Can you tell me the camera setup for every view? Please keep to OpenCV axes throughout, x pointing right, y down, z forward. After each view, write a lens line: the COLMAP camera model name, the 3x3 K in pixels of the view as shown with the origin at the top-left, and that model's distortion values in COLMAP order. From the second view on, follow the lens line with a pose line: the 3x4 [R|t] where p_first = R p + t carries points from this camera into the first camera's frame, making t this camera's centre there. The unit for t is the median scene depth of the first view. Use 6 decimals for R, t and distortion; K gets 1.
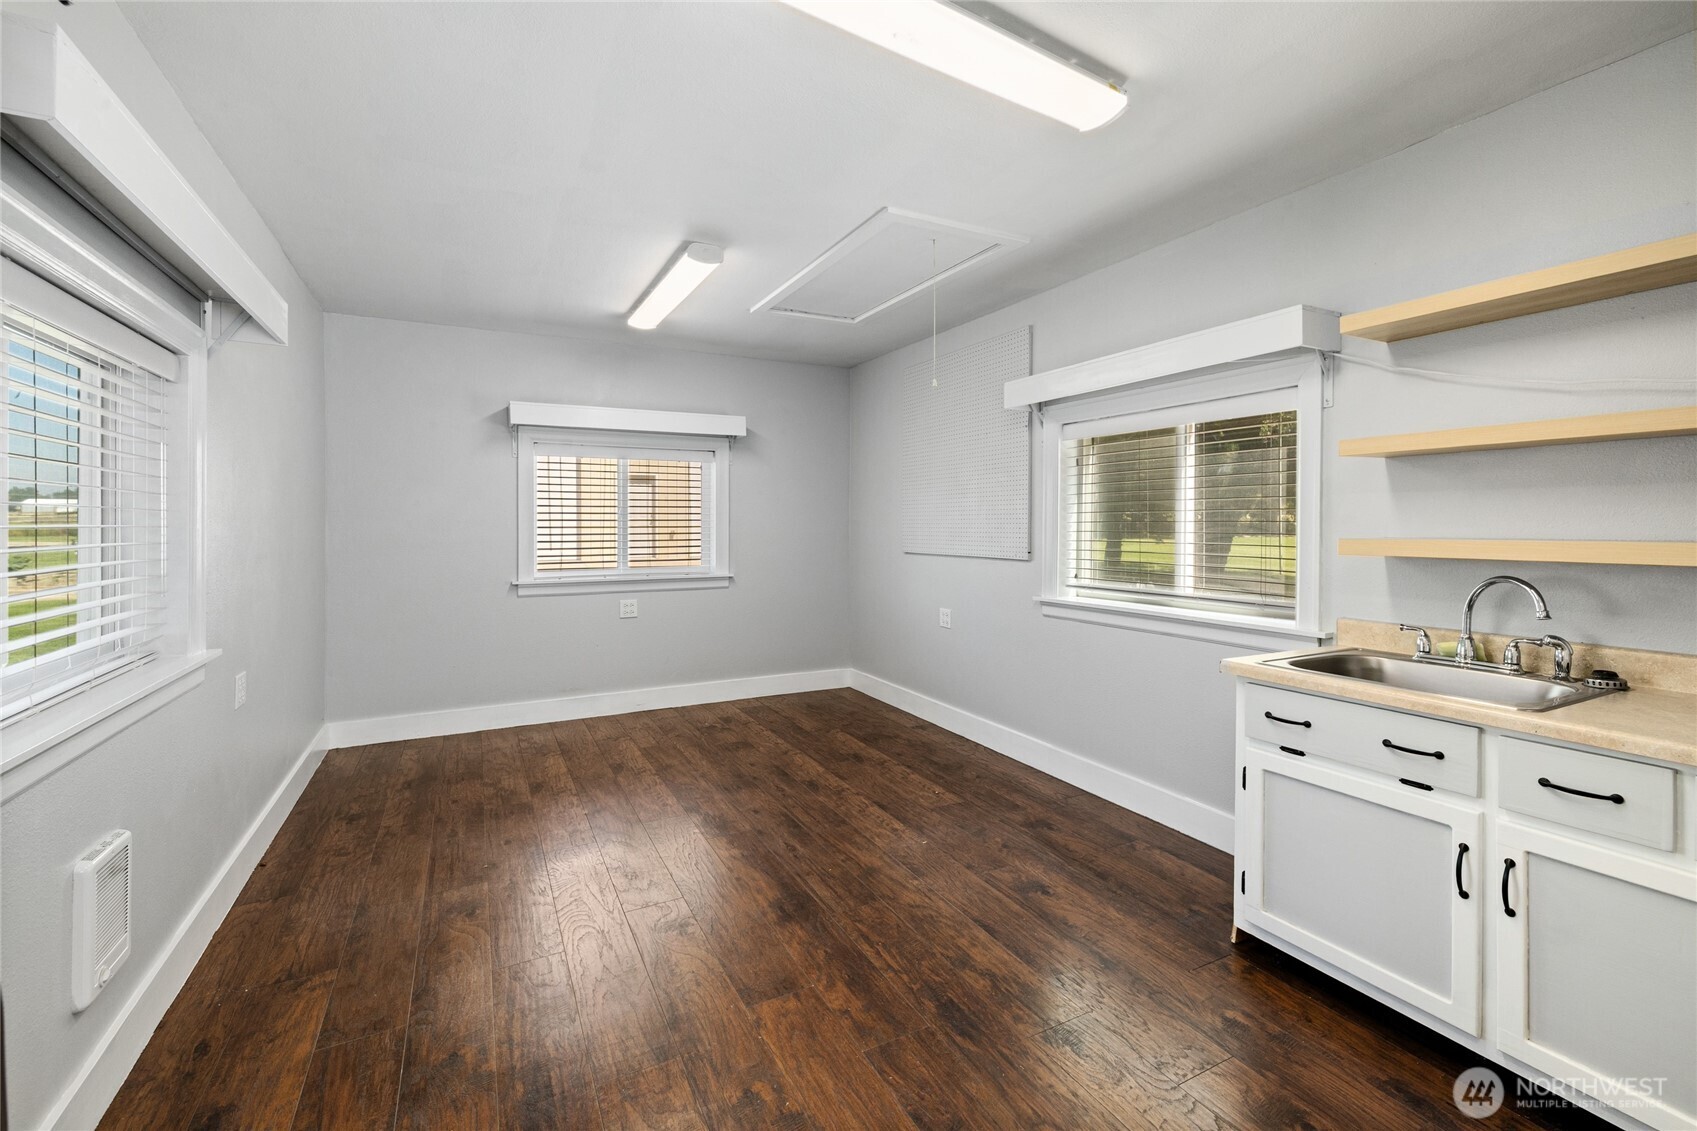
lens RADIAL K [[731.0, 0, 839.1], [0, 731.0, 524.3], [0, 0, 1]] dist [0.001351, 0.000057]
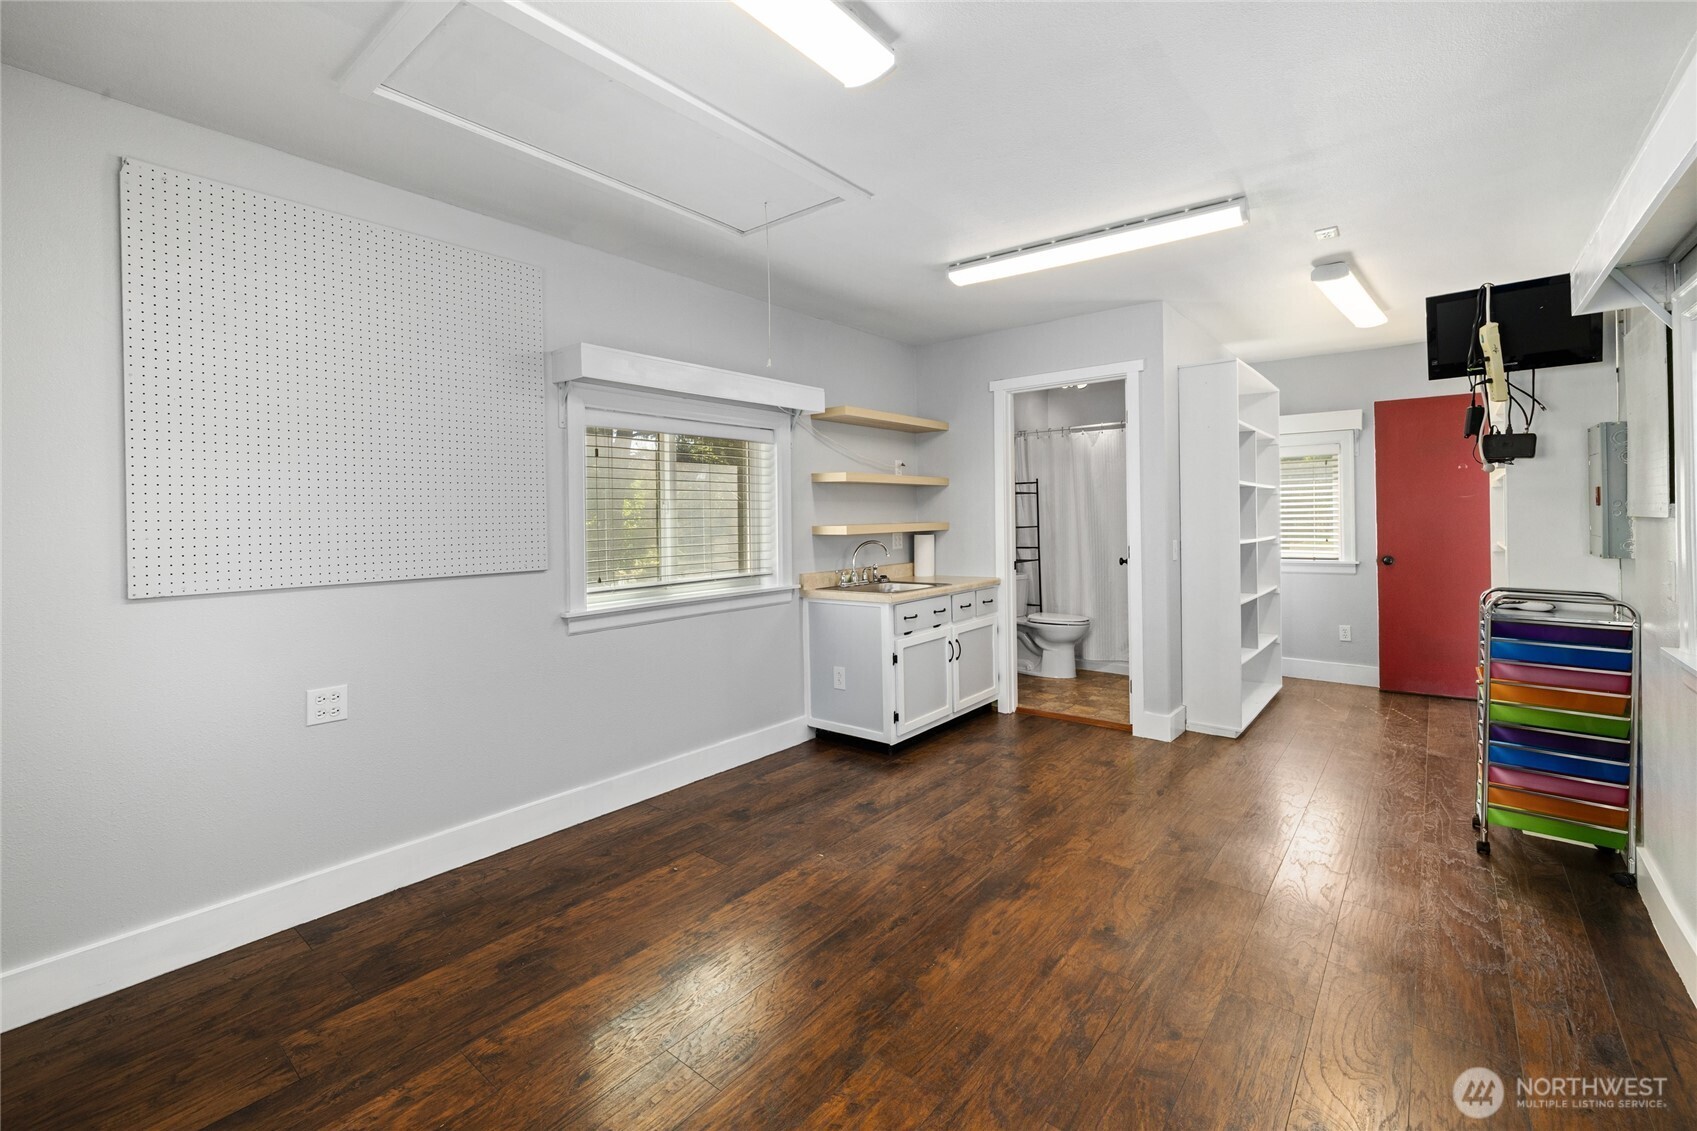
lens RADIAL K [[731.0, 0, 846.3], [0, 731.0, 517.2], [0, 0, 1]] dist [0.001351, 0.000057]
pose [[-0.412157, 0.005931, 0.911094, -0.760519], [0.014235, 0.999899, -0.000069, -0.002343], [-0.911002, 0.012941, -0.412199, 1.352103]]
